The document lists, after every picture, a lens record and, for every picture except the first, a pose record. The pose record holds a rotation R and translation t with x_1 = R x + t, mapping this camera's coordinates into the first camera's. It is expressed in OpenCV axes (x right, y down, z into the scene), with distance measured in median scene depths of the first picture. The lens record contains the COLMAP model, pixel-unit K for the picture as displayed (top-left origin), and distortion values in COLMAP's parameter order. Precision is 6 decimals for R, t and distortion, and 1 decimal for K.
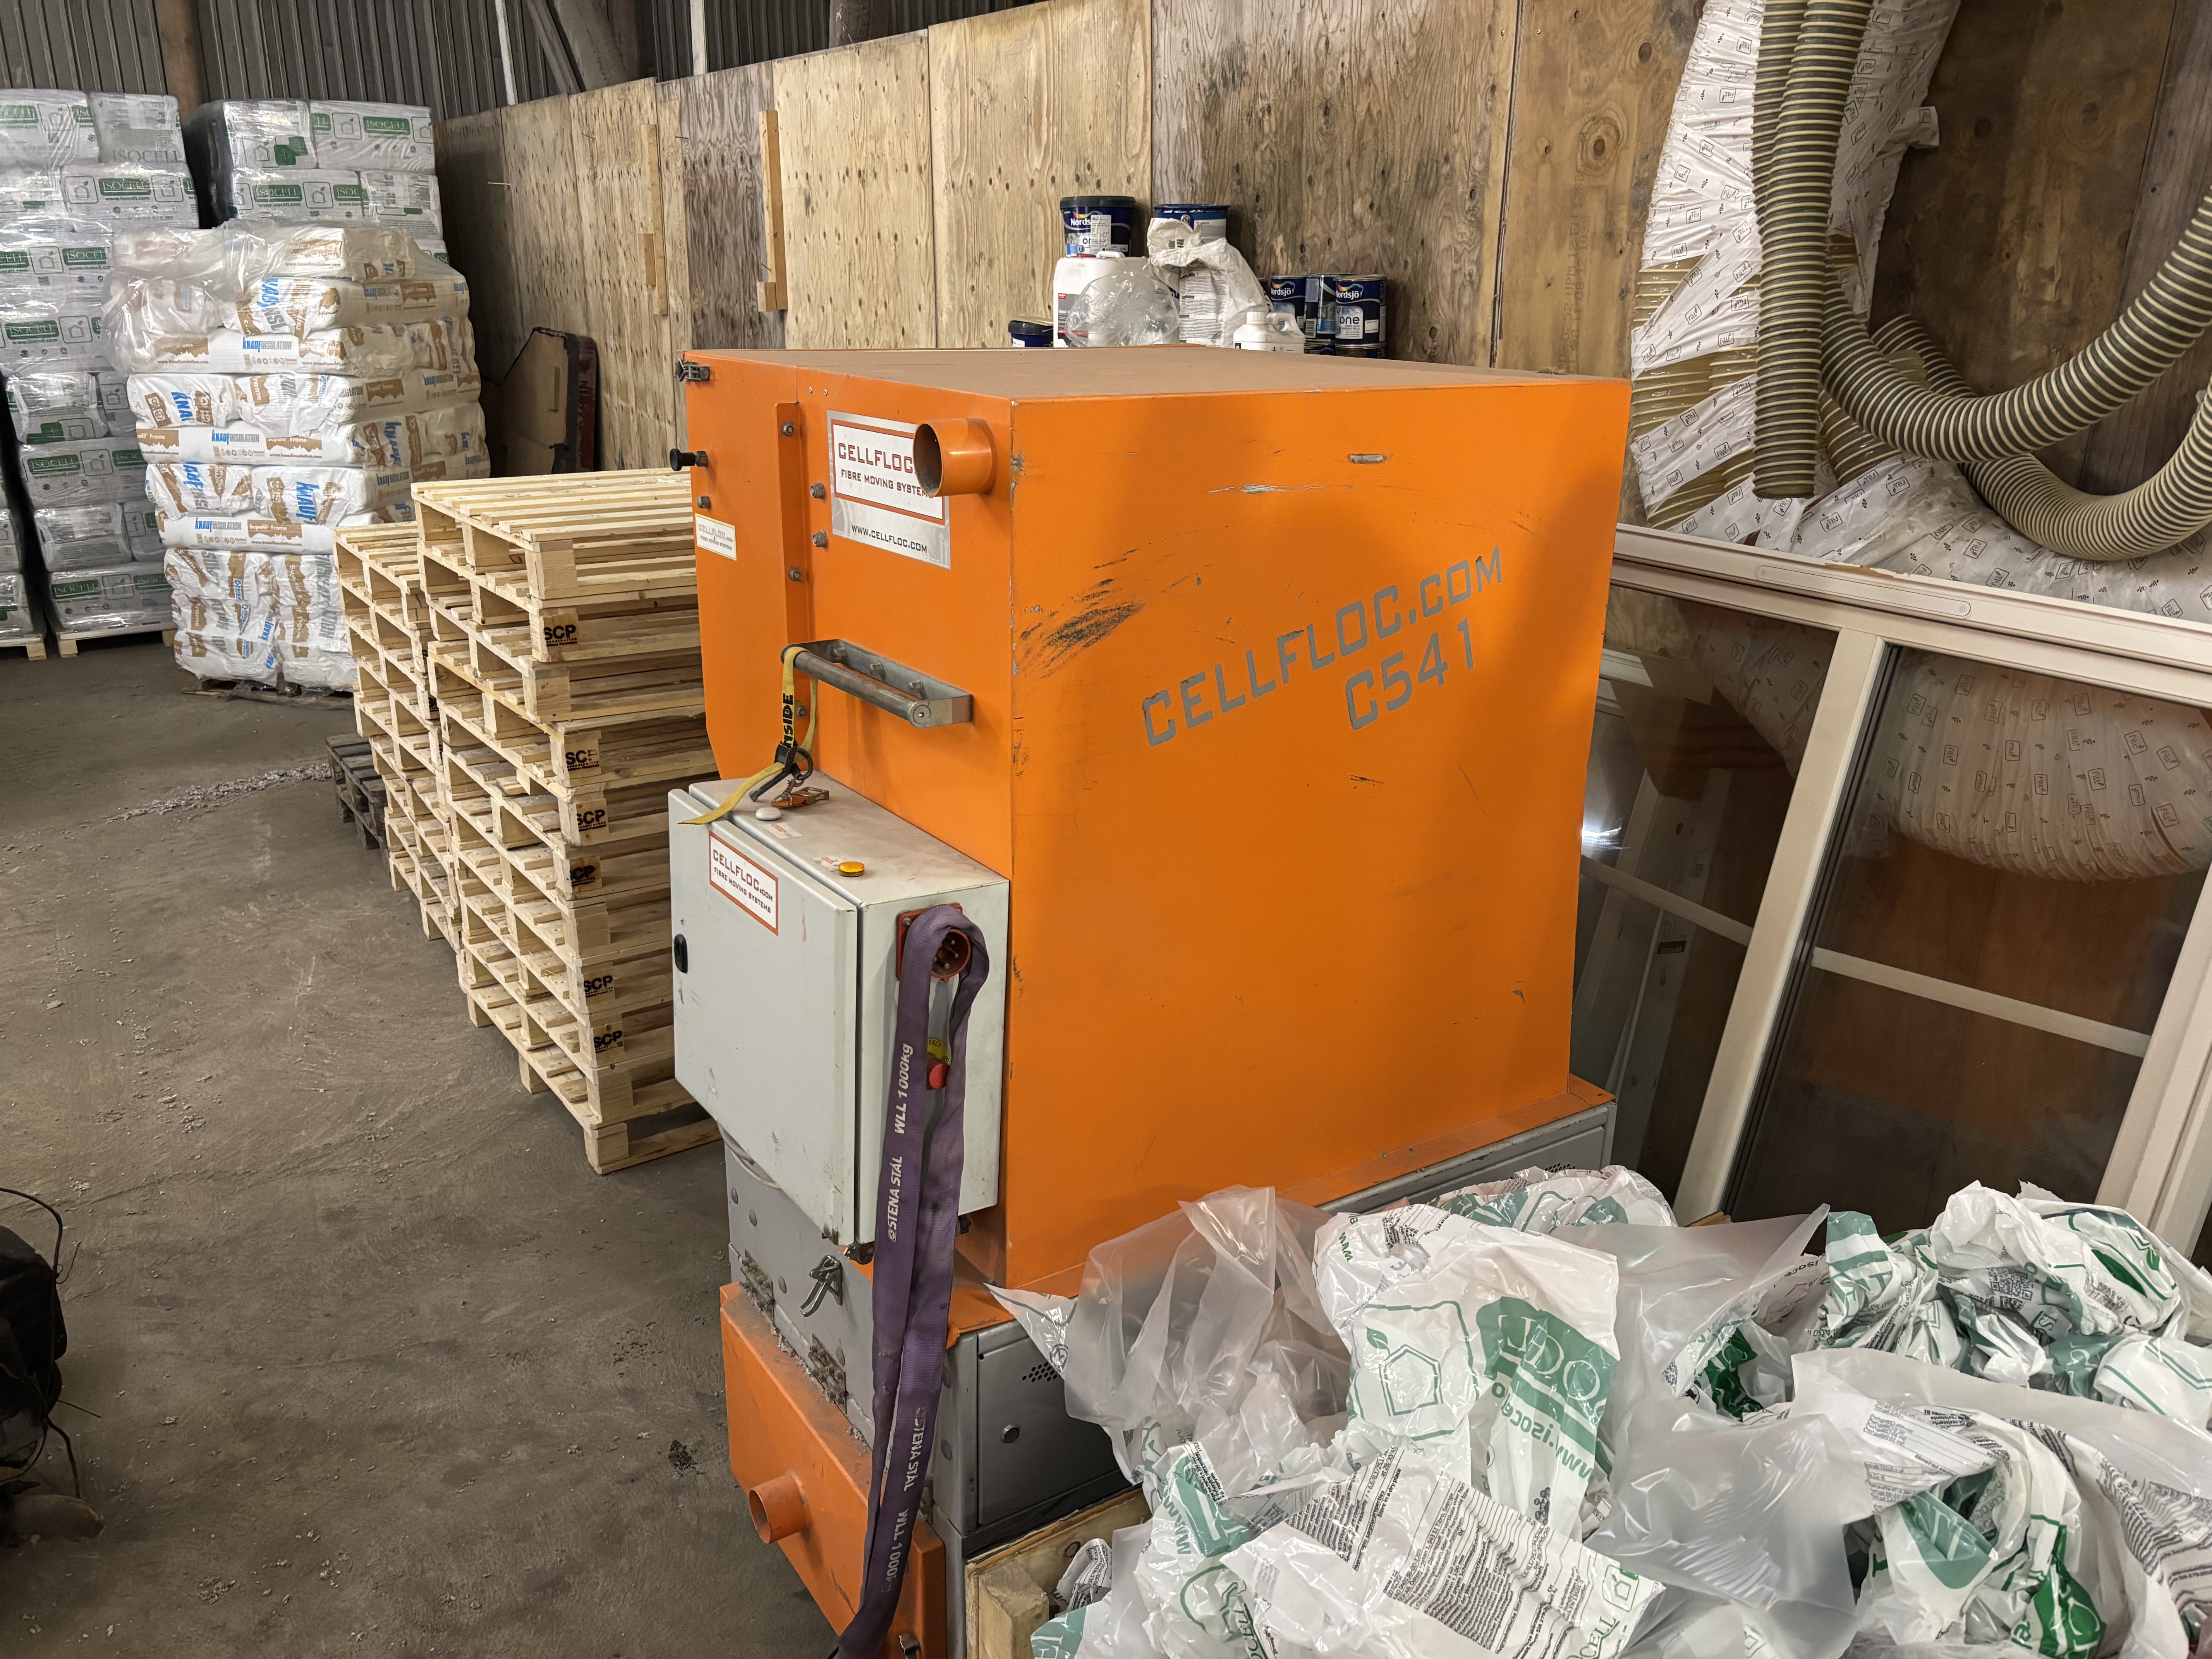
lens RADIAL K [[1677.9, 0, 1112.6], [0, 1677.9, 816.9], [0, 0, 1]] dist [0.045866, -0.067277]
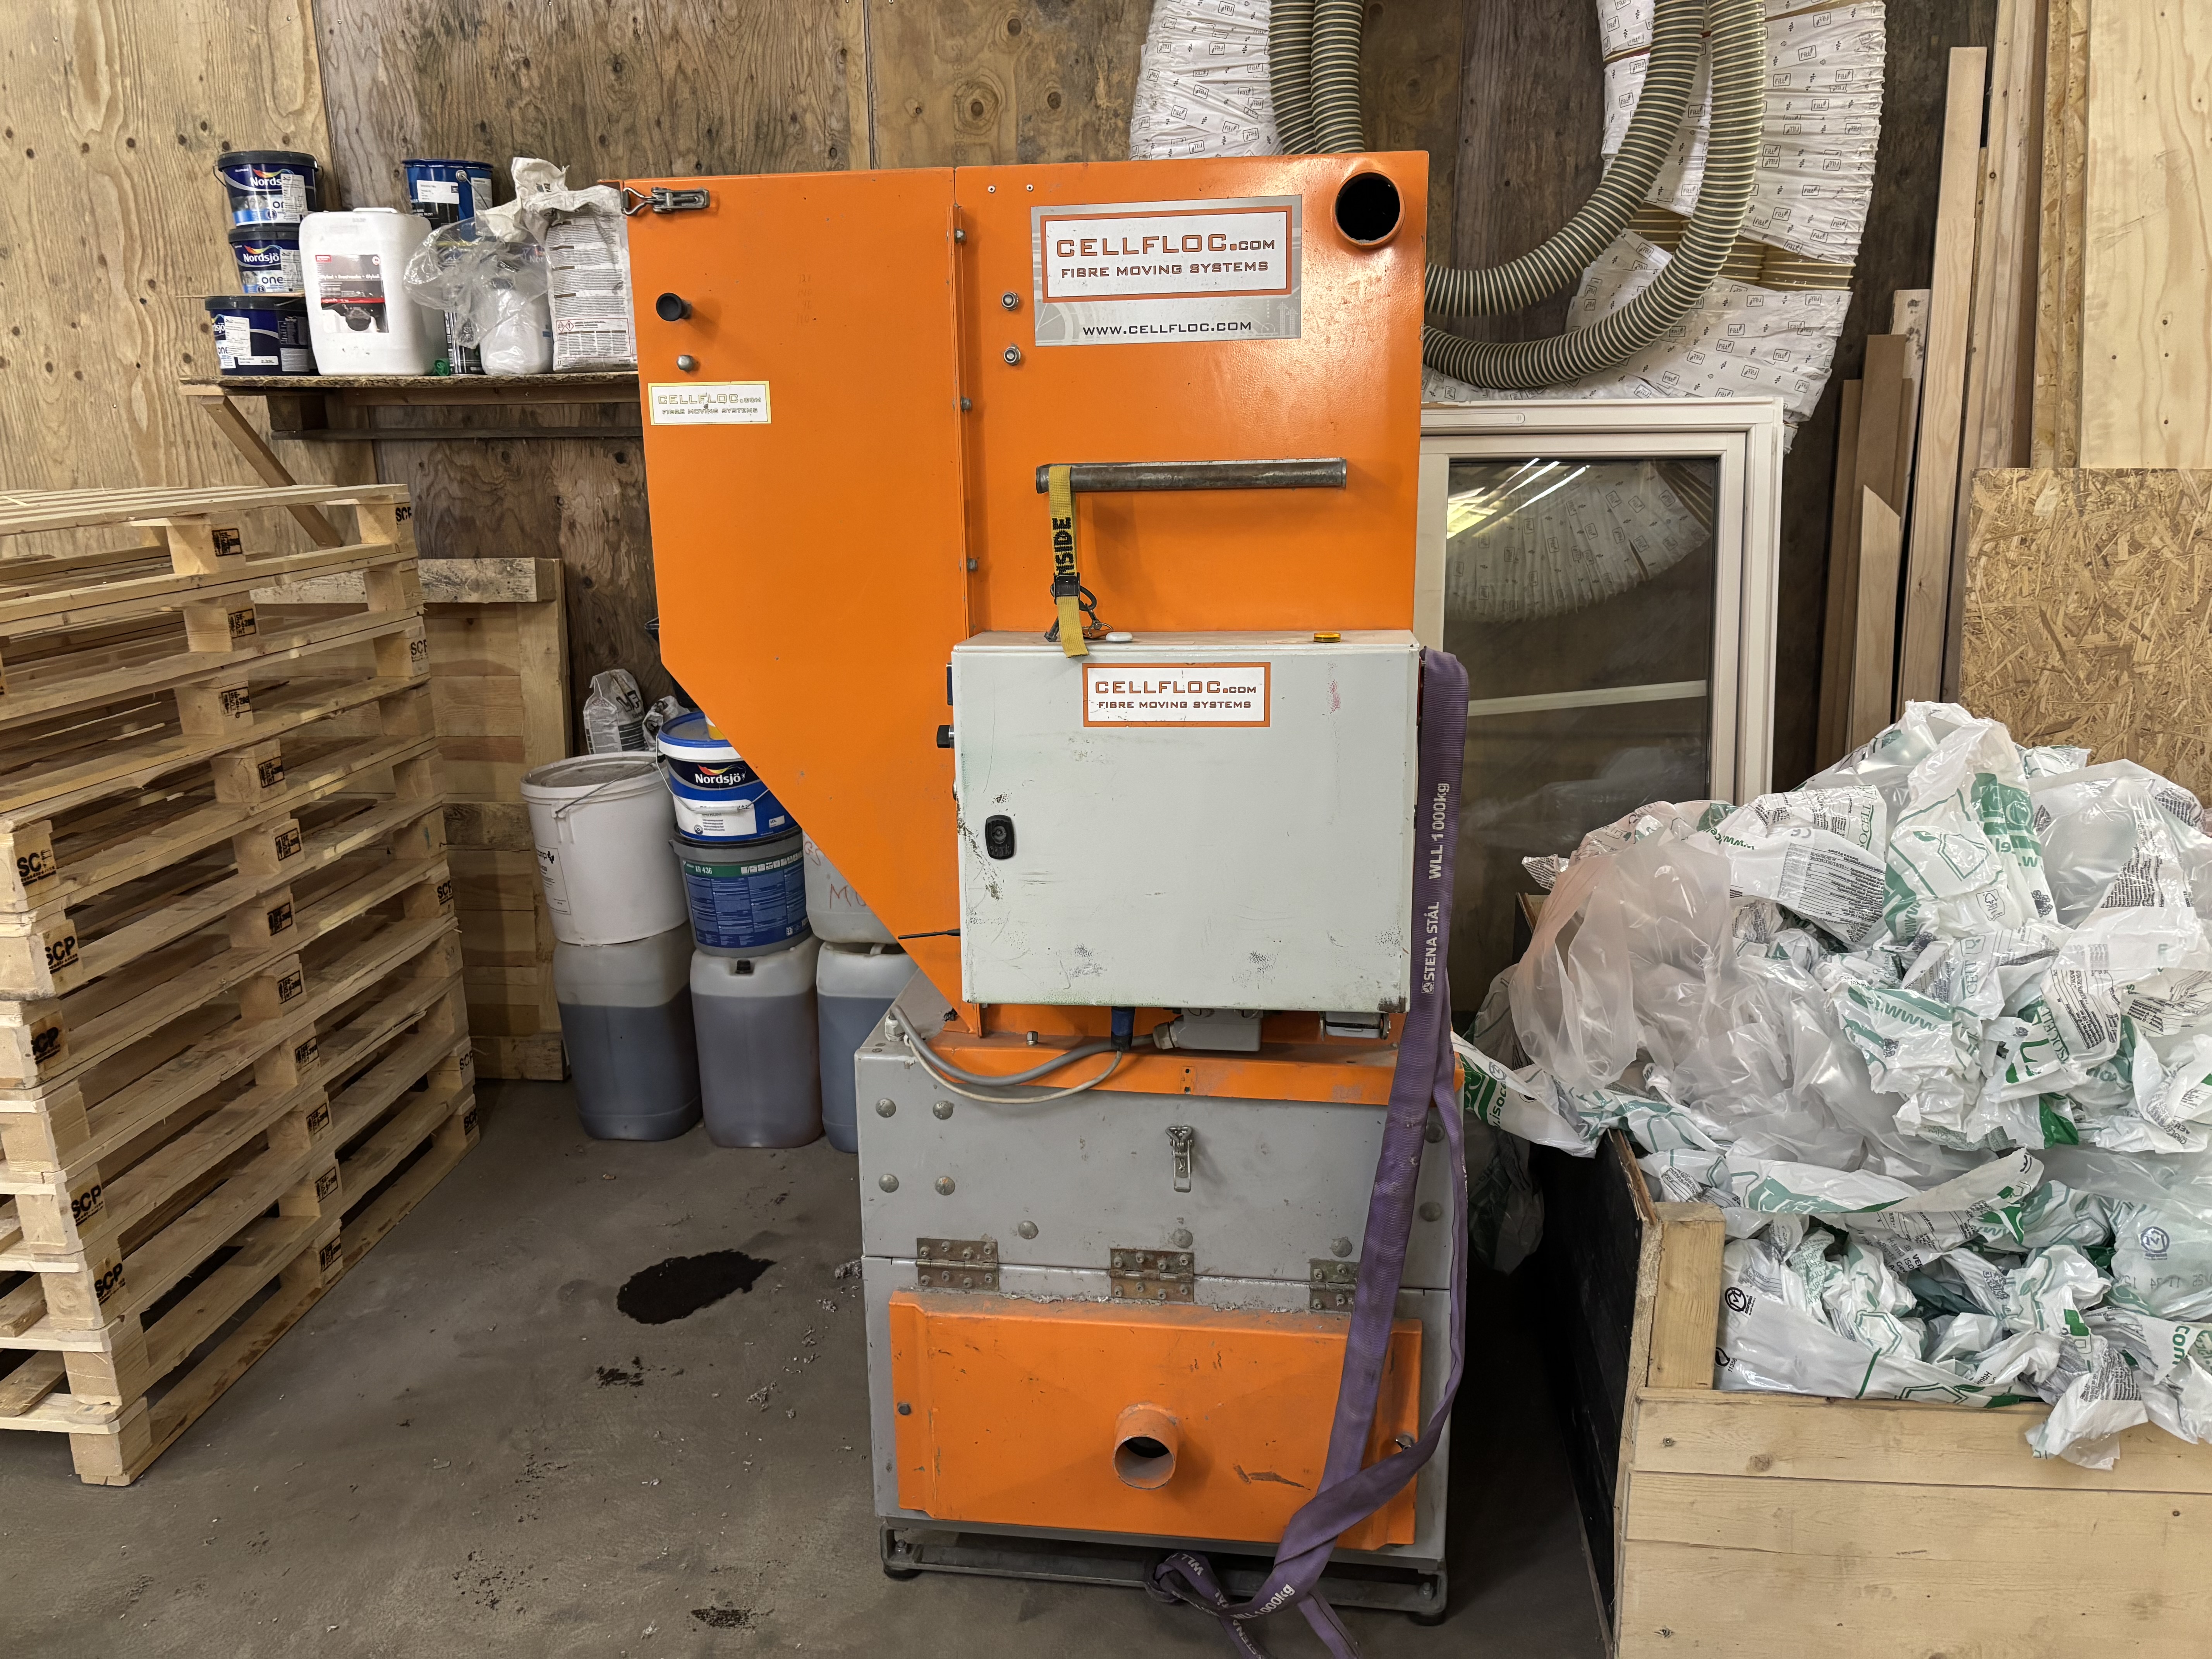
lens RADIAL K [[1677.9, 0, 1031.5], [0, 1677.9, 870.5], [0, 0, 1]] dist [0.045866, -0.067277]
pose [[0.653393, -0.218355, 0.724844, -0.531842], [0.261108, 0.963744, 0.054953, 0.033224], [-0.710563, 0.153356, 0.686718, 0.246140]]
